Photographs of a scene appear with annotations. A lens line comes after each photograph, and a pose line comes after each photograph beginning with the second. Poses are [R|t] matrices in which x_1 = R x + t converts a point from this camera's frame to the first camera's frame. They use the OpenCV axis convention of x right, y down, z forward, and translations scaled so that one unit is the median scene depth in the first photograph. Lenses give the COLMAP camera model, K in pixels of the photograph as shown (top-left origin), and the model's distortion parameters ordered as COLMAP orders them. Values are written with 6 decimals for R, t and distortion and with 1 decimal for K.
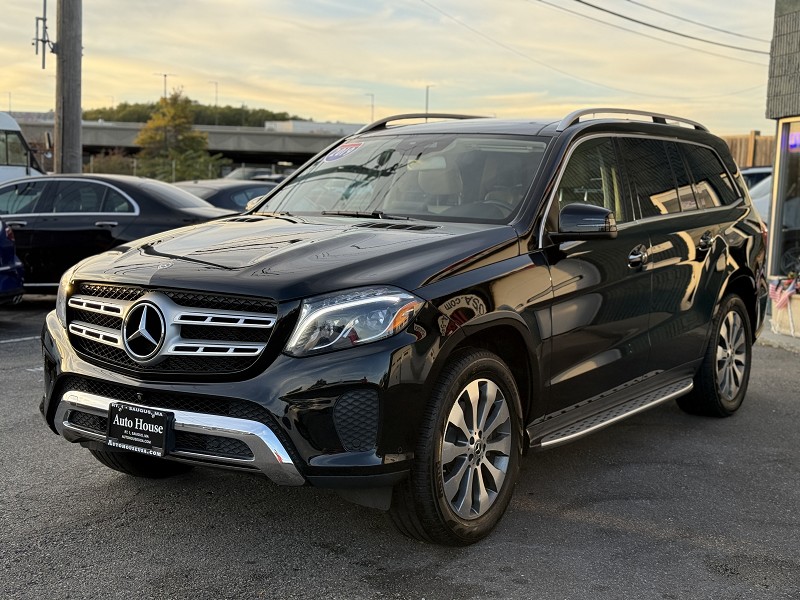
lens RADIAL K [[1132.4, 0, 400.0], [0, 1132.4, 300.0], [0, 0, 1]] dist [0.044141, 0.001571]
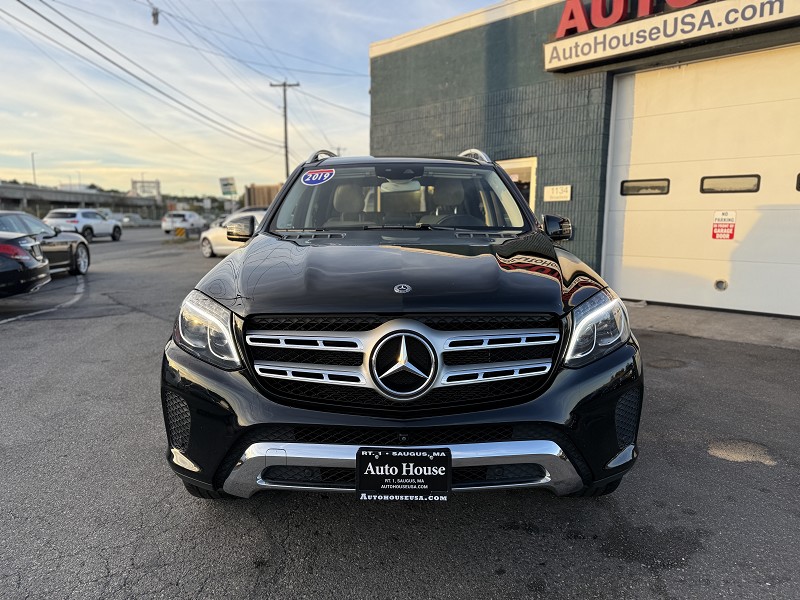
lens RADIAL K [[563.6, 0, 400.0], [0, 563.6, 300.0], [0, 0, 1]] dist [0.059744, -0.090670]
pose [[0.816537, -0.101614, 0.568280, -0.472097], [0.072584, 0.994646, 0.073559, -0.055002], [-0.572712, -0.018816, 0.819541, 0.642914]]
